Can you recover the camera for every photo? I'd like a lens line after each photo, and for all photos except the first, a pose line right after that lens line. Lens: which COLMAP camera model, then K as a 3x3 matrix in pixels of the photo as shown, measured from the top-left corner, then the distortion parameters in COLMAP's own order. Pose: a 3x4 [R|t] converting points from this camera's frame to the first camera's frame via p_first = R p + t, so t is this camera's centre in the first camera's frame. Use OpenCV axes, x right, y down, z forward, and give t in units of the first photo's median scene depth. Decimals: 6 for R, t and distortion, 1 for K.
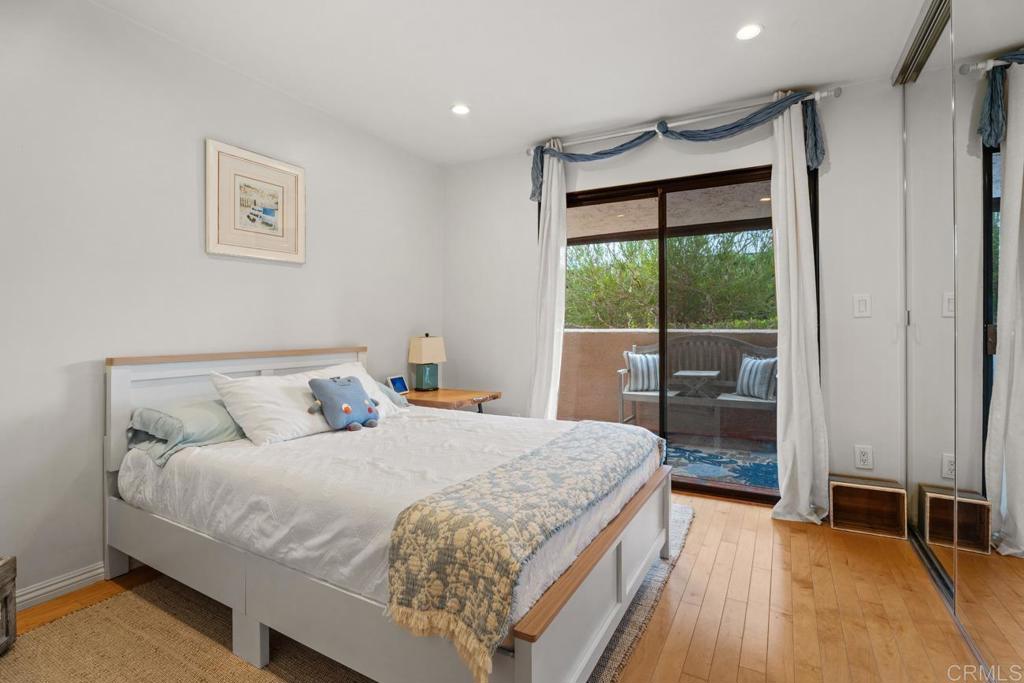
lens RADIAL K [[491.3, 0, 509.2], [0, 491.3, 327.8], [0, 0, 1]] dist [-0.010946, 0.000129]
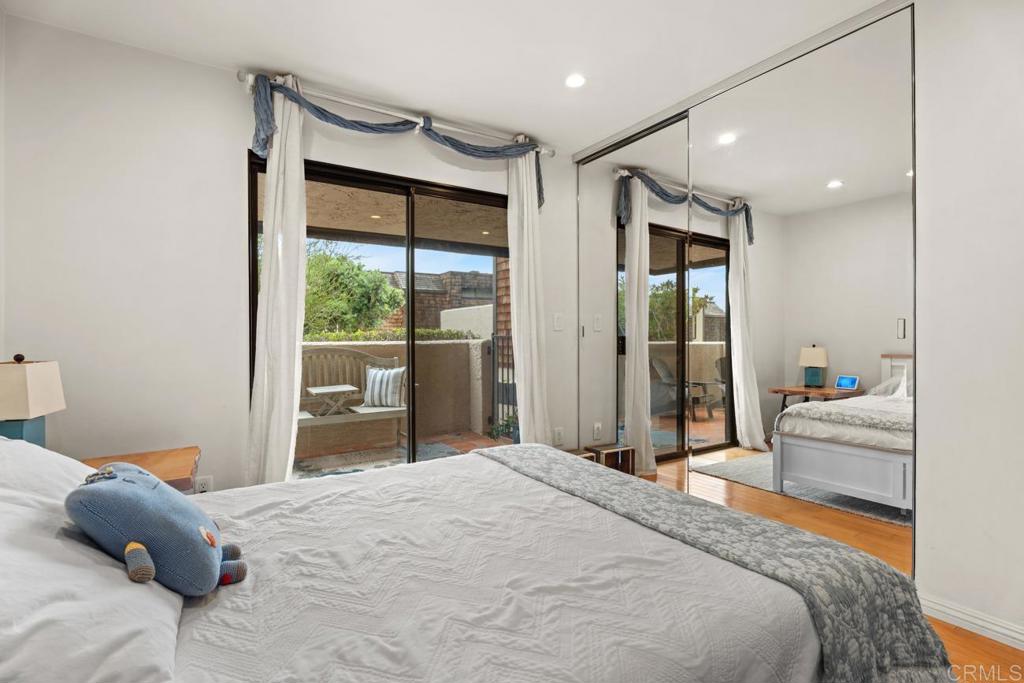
lens RADIAL K [[482.8, 0, 512.0], [0, 482.8, 341.5], [0, 0, 1]] dist [-0.009133, 0.000144]
pose [[0.469683, -0.010546, 0.882772, -0.408943], [0.008806, 0.999935, 0.007260, -0.001627], [-0.882791, 0.004363, 0.469745, 0.418781]]
